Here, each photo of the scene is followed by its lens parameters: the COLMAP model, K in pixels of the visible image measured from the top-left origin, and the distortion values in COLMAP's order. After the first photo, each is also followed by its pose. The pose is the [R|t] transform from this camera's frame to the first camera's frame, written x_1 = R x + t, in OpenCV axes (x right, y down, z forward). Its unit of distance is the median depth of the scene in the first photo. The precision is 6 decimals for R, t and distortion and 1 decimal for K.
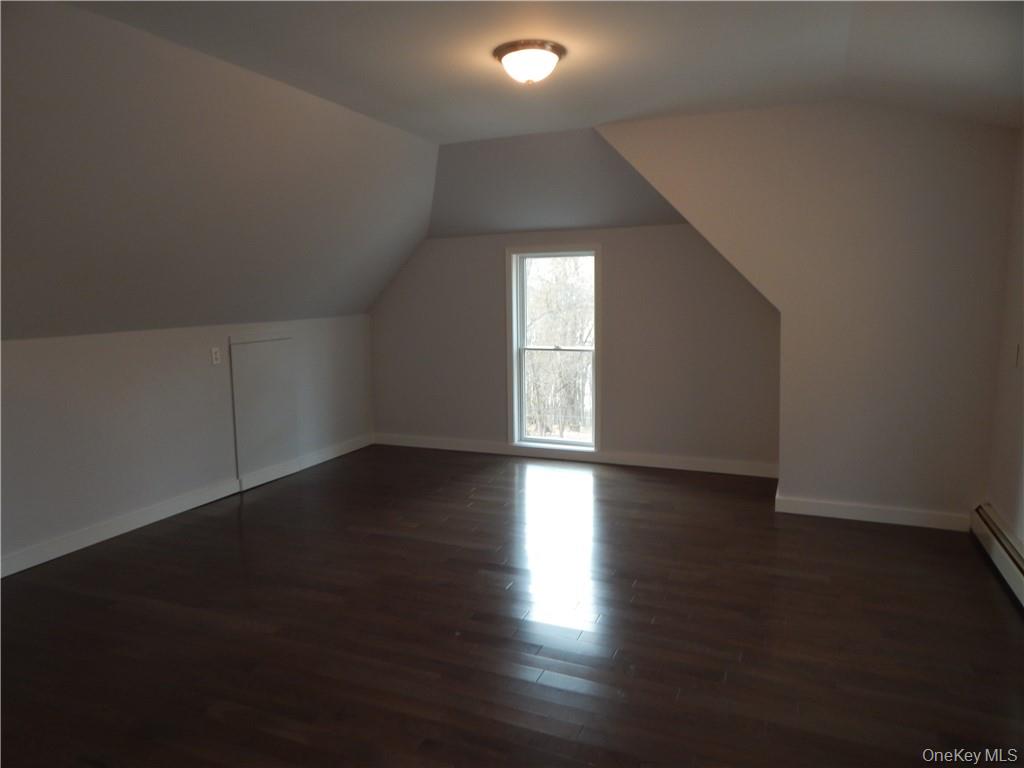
lens RADIAL K [[694.1, 0, 513.2], [0, 694.1, 376.6], [0, 0, 1]] dist [0.036069, -0.025849]
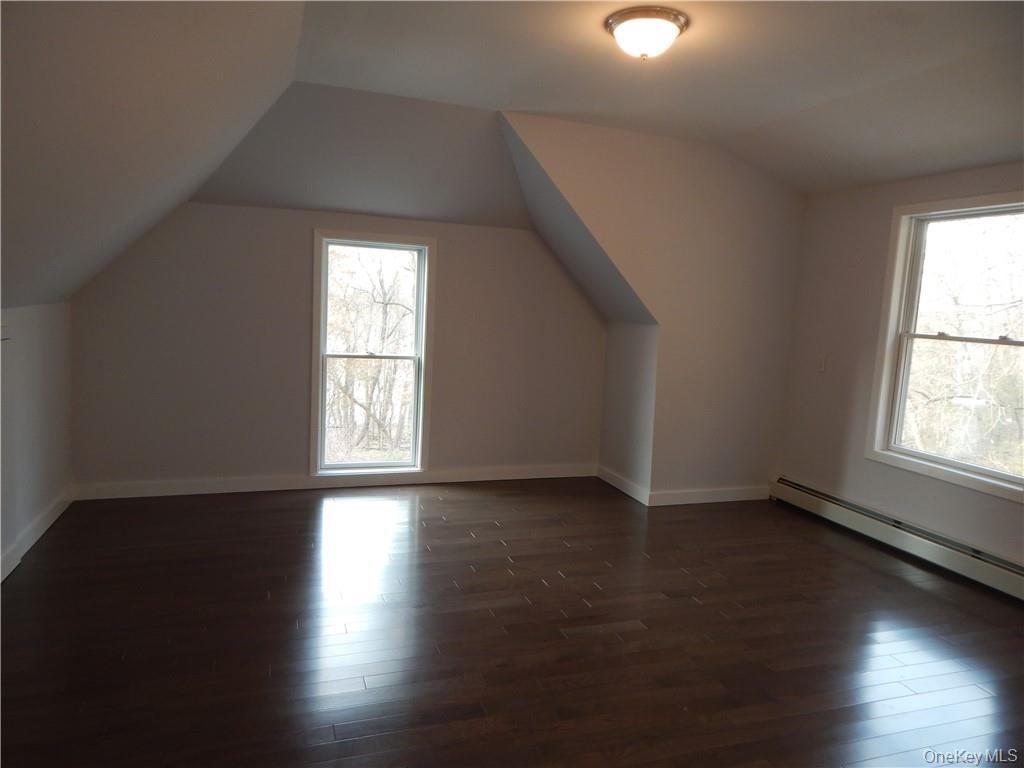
lens RADIAL K [[694.1, 0, 513.2], [0, 694.1, 376.6], [0, 0, 1]] dist [0.036069, -0.025849]
pose [[0.733076, -0.021443, 0.679808, -0.395892], [0.022136, 0.999726, 0.007665, -0.017552], [-0.679786, 0.009429, 0.733350, 0.266534]]
